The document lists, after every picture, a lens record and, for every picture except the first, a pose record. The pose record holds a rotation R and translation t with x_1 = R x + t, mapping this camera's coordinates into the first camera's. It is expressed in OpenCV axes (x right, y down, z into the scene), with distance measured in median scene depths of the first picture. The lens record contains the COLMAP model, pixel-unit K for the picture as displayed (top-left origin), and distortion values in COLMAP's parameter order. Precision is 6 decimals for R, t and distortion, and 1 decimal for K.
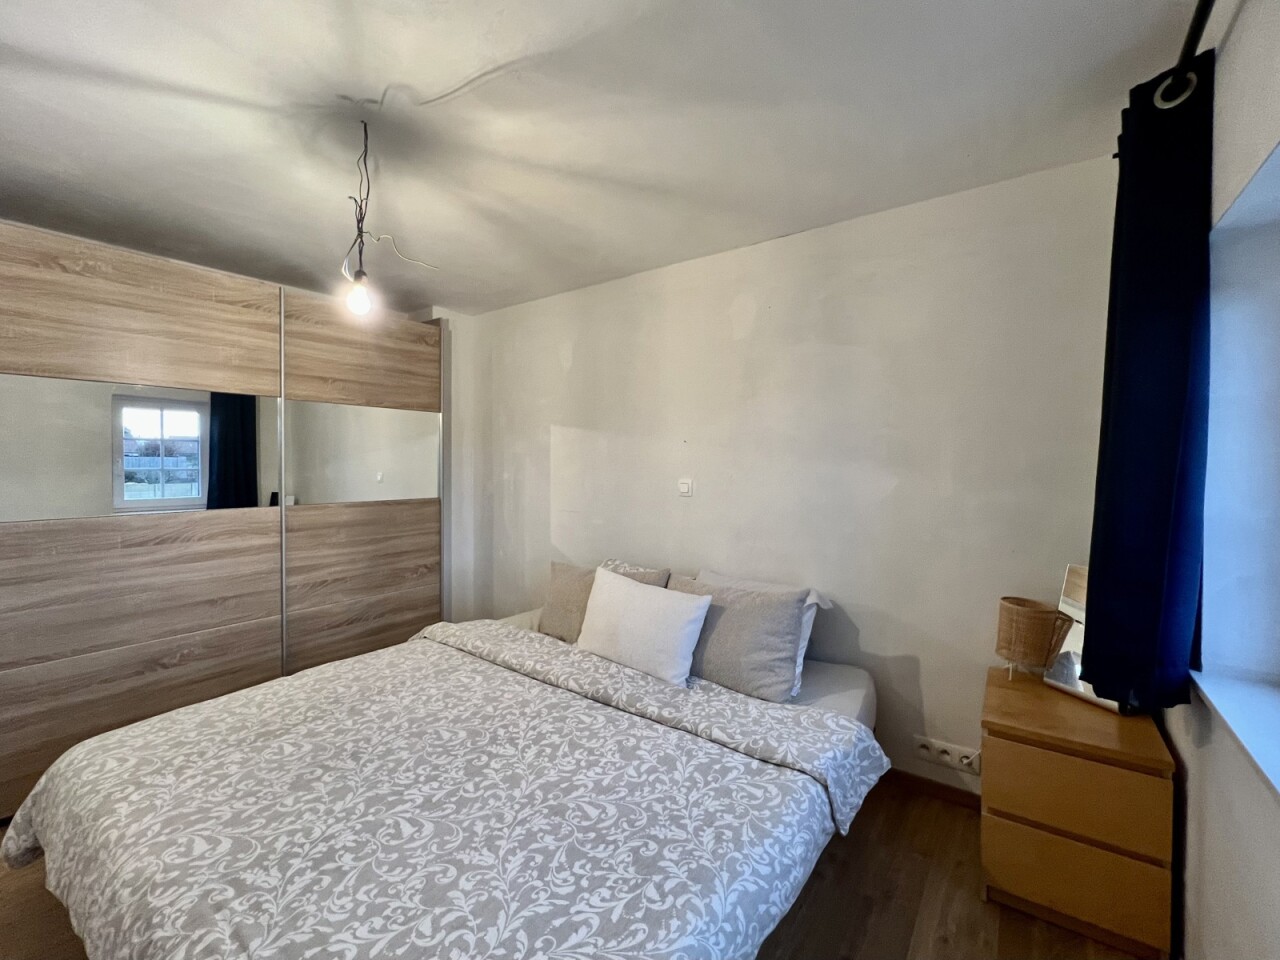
lens RADIAL K [[537.3, 0, 634.0], [0, 537.3, 465.9], [0, 0, 1]] dist [0.001960, 0.000425]
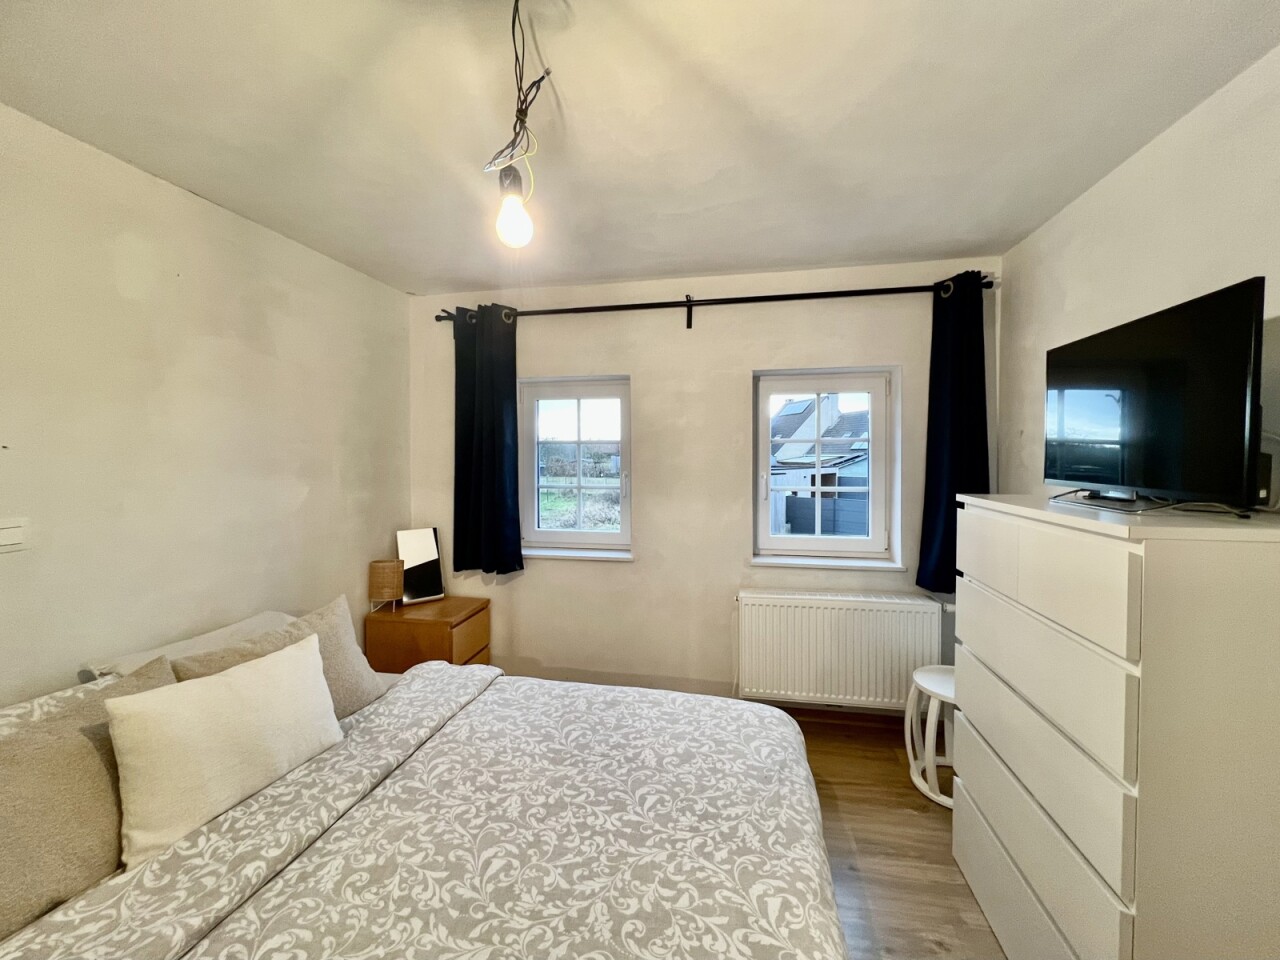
lens RADIAL K [[537.3, 0, 634.0], [0, 537.3, 465.9], [0, 0, 1]] dist [0.001960, 0.000425]
pose [[-0.422302, -0.022172, 0.906184, -1.450569], [0.007852, 0.999574, 0.028116, -0.085694], [-0.906421, 0.018989, -0.421948, 1.513102]]
